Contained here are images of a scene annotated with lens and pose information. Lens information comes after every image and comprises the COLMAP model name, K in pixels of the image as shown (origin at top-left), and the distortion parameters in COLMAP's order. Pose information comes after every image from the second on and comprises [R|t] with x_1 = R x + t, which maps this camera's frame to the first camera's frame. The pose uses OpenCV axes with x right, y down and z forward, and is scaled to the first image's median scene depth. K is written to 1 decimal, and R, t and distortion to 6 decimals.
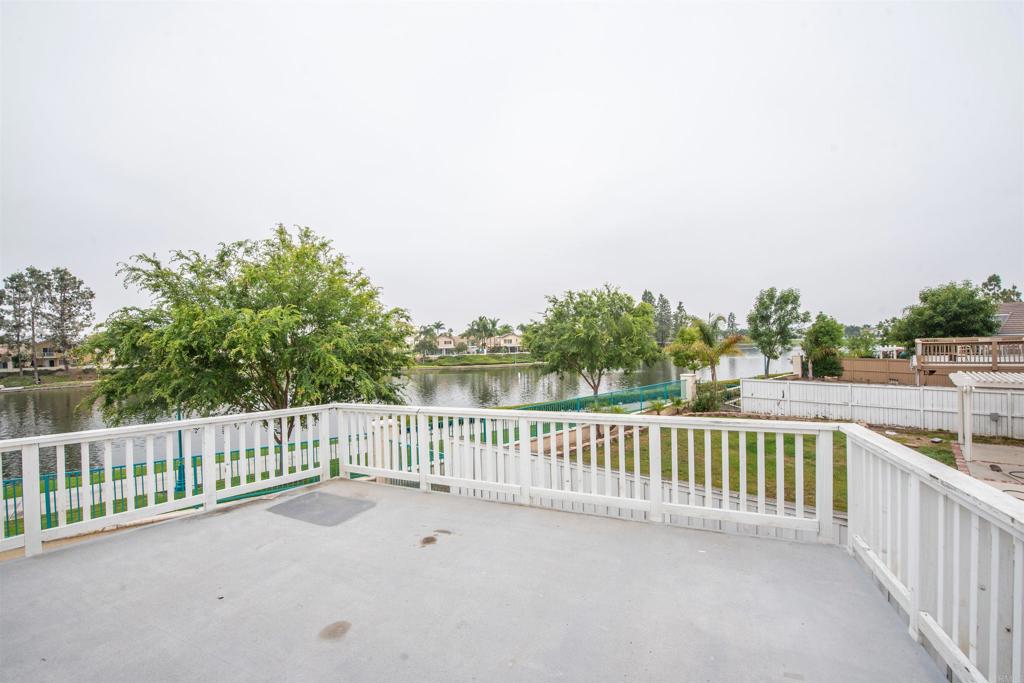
lens RADIAL K [[406.9, 0, 504.6], [0, 406.9, 346.0], [0, 0, 1]] dist [-0.020513, -0.000639]
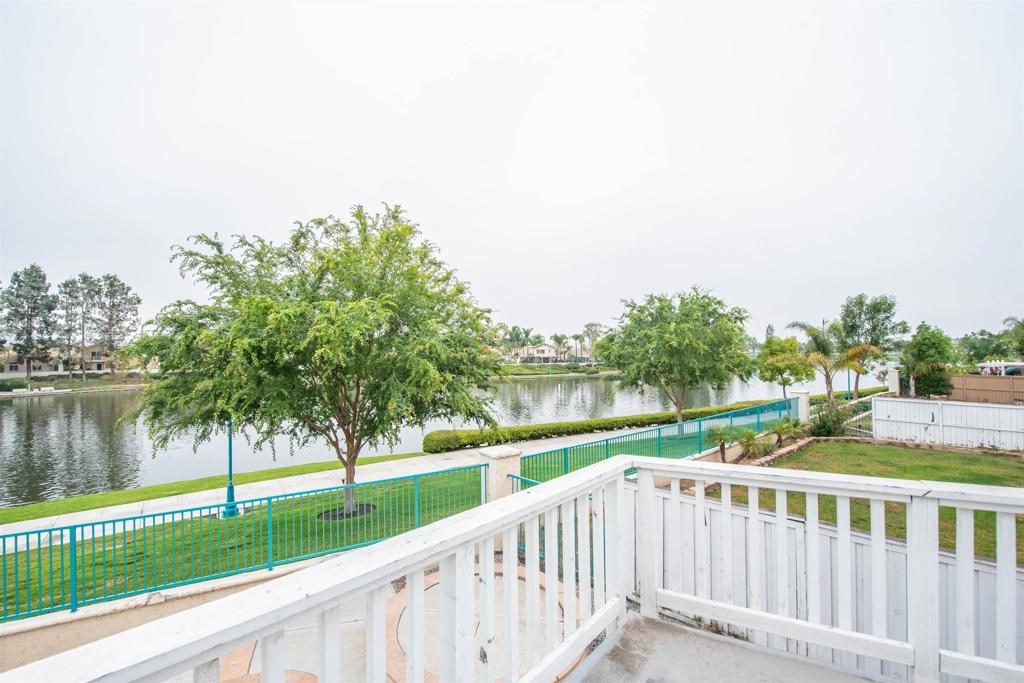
lens RADIAL K [[406.9, 0, 504.6], [0, 406.9, 346.0], [0, 0, 1]] dist [-0.020513, -0.000639]
pose [[0.998111, 0.012082, -0.060228, -0.034217], [-0.013627, 0.999587, -0.025313, 0.001589], [0.059898, 0.026086, 0.997864, 0.032076]]
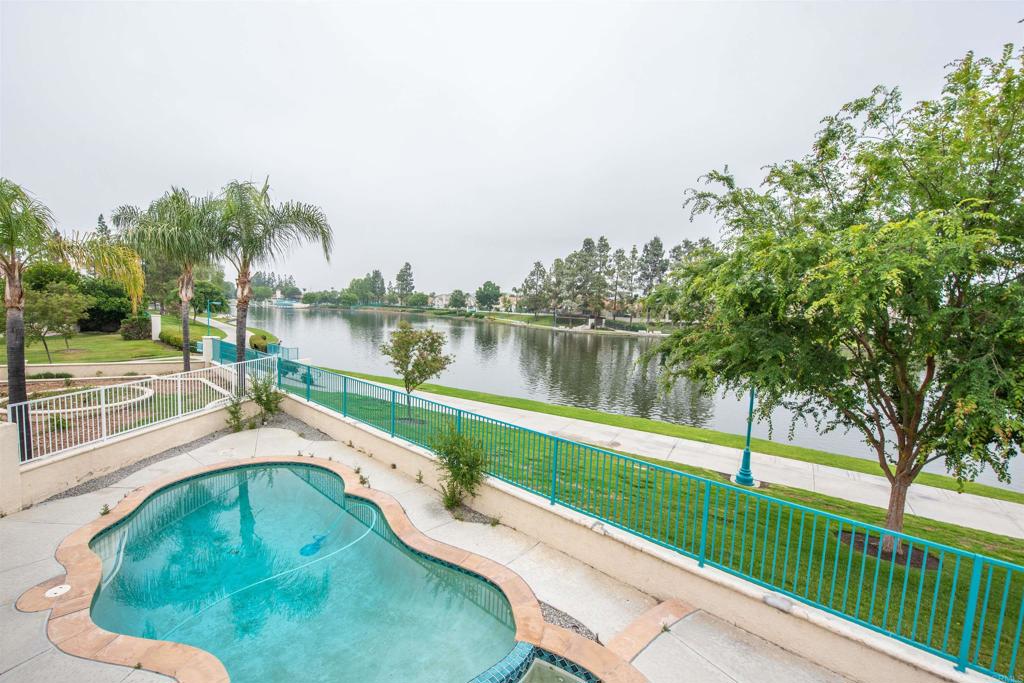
lens RADIAL K [[426.0, 0, 487.9], [0, 426.0, 345.1], [0, 0, 1]] dist [-0.020743, 0.000392]
pose [[0.251583, 0.128766, -0.959232, -0.032069], [-0.050159, 0.991513, 0.119944, 0.002352], [0.966535, 0.017939, 0.255907, 0.058475]]
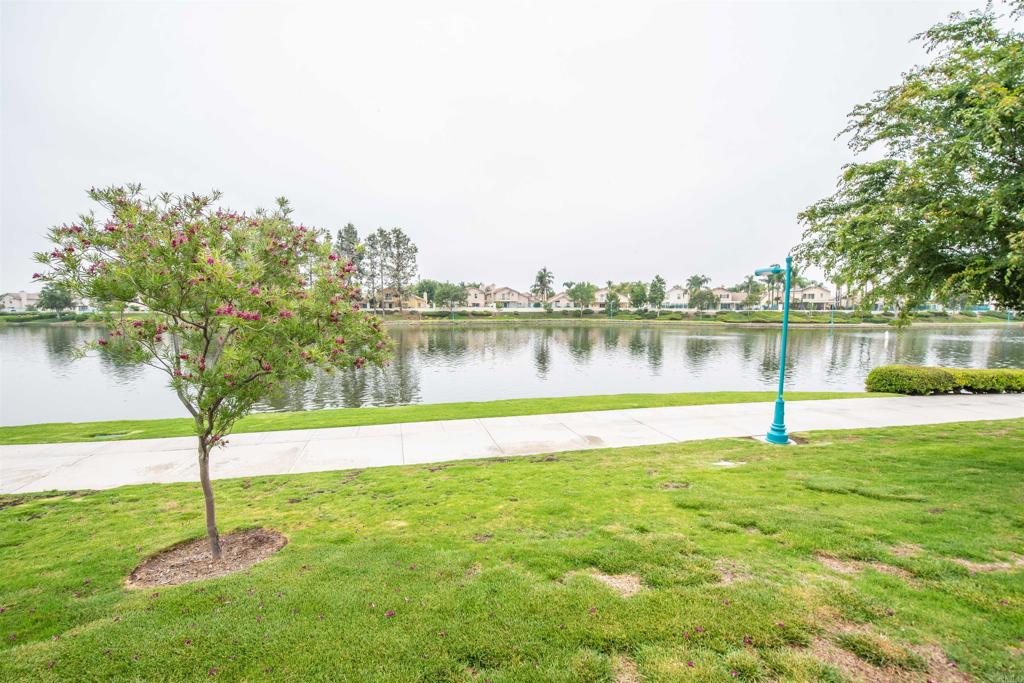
lens RADIAL K [[406.9, 0, 504.6], [0, 406.9, 346.0], [0, 0, 1]] dist [-0.020513, -0.000639]
pose [[0.865790, 0.071871, -0.495220, -0.189016], [-0.024360, 0.994512, 0.101744, 0.033830], [0.499815, -0.076026, 0.862789, 0.050352]]
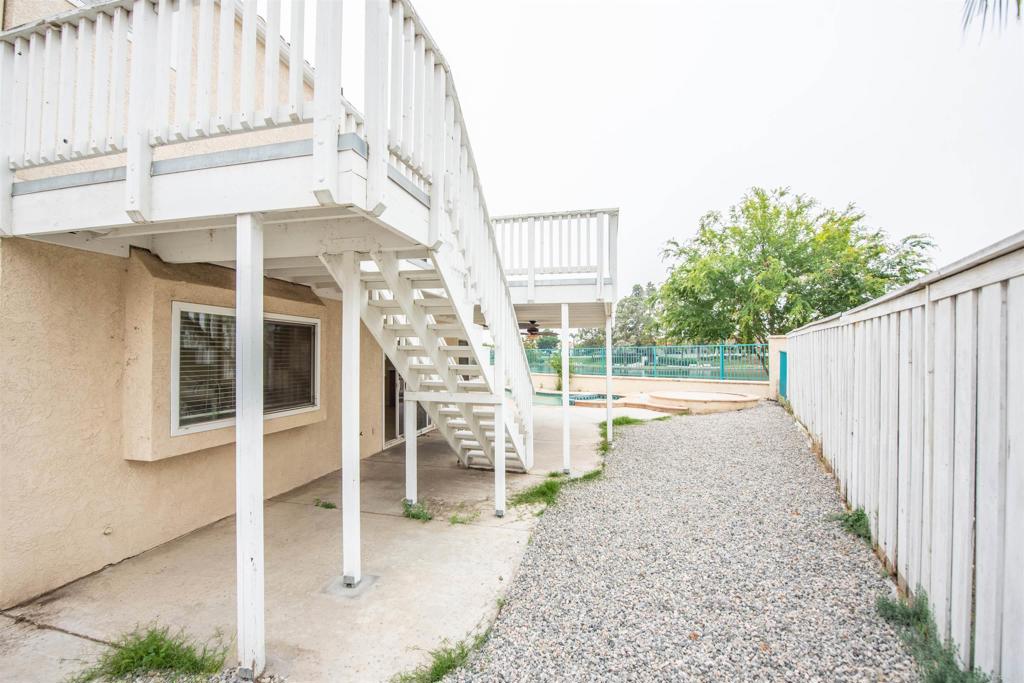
lens RADIAL K [[420.9, 0, 508.9], [0, 420.9, 345.7], [0, 0, 1]] dist [-0.019042, -0.000429]
pose [[0.171133, 0.003382, -0.985242, 0.098752], [-0.006190, 0.999978, 0.002358, 0.029683], [0.985228, 0.005696, 0.171150, 0.008524]]
